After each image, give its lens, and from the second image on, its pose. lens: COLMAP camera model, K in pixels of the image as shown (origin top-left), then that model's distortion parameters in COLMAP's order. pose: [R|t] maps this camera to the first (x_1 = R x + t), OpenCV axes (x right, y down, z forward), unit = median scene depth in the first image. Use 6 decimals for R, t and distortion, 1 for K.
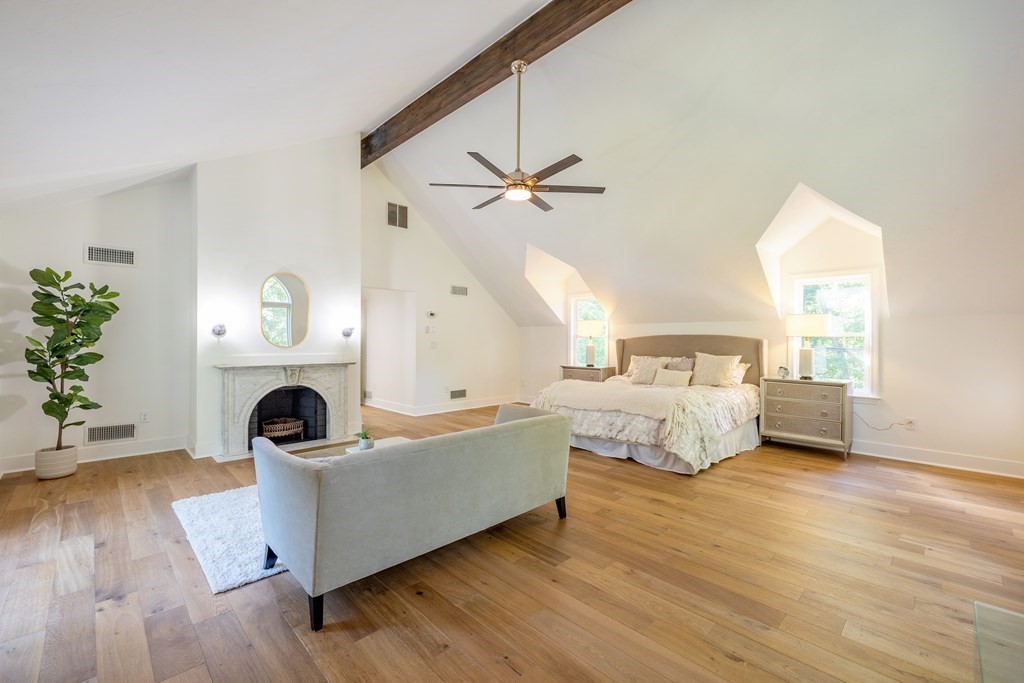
lens RADIAL K [[427.5, 0, 506.1], [0, 427.5, 341.7], [0, 0, 1]] dist [-0.000997, 0.000432]
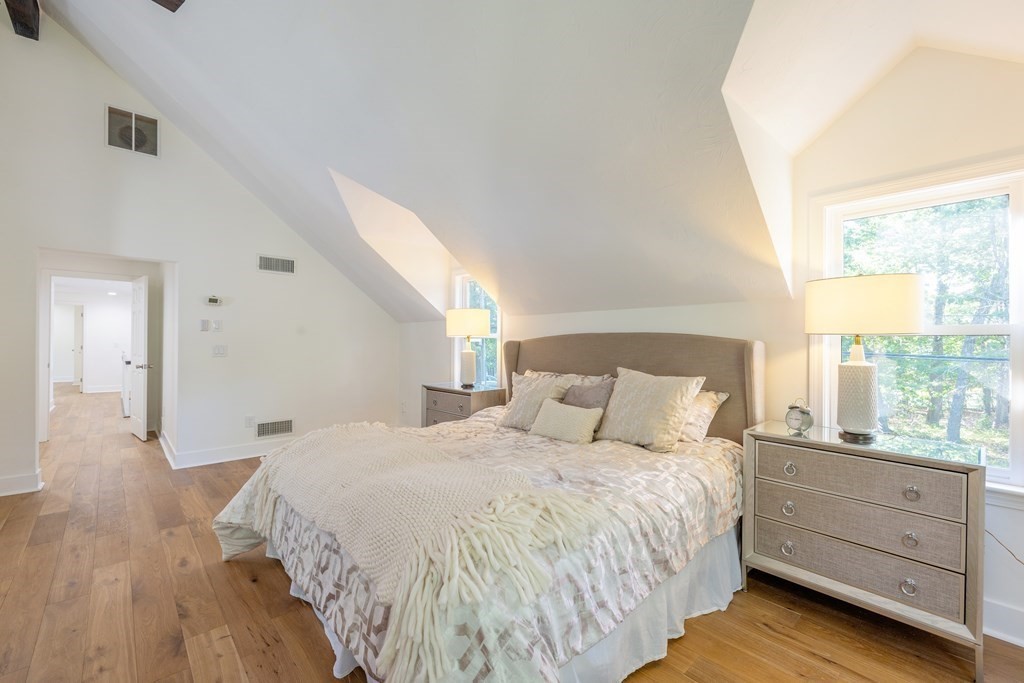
lens RADIAL K [[427.5, 0, 506.1], [0, 427.5, 341.7], [0, 0, 1]] dist [-0.000997, 0.000432]
pose [[0.999578, 0.001392, -0.029010, 0.349983], [-0.001608, 0.999971, -0.007421, -0.001246], [0.028999, 0.007464, 0.999552, 0.535499]]
